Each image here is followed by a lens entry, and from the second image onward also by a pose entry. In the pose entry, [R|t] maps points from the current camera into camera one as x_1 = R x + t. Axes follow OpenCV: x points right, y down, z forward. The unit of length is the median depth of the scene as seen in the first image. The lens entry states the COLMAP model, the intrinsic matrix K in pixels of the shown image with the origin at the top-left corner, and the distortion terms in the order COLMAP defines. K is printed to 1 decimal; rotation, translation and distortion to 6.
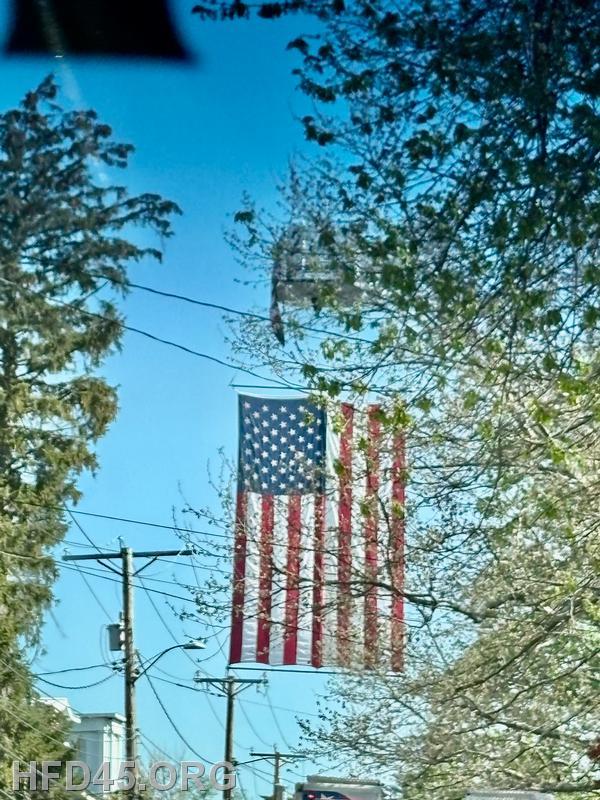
lens RADIAL K [[3475.5, 0, 300.1], [0, 3475.5, 400.1], [0, 0, 1]] dist [0.180235, 0.000000]
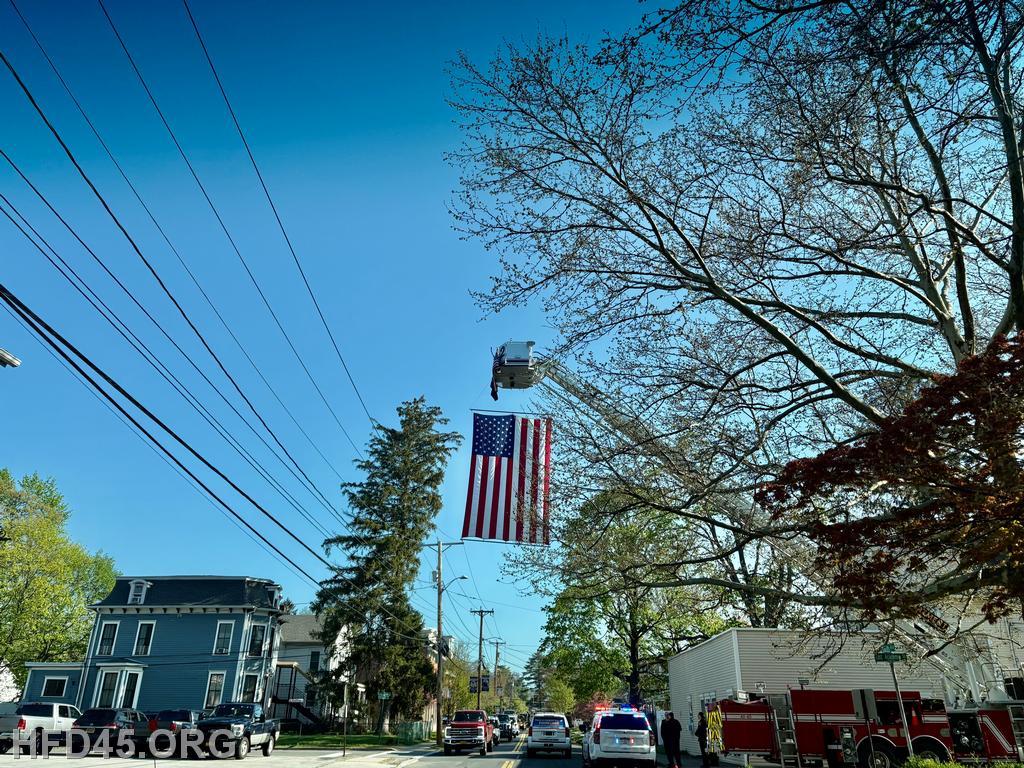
lens RADIAL K [[771.7, 0, 512.6], [0, 771.7, 384.2], [0, 0, 1]] dist [-0.003690, -0.000765]
pose [[0.999961, 0.005815, 0.006653, 0.002193], [-0.003962, 0.968051, -0.250721, 0.067742], [-0.007898, 0.250685, 0.968037, 0.350697]]
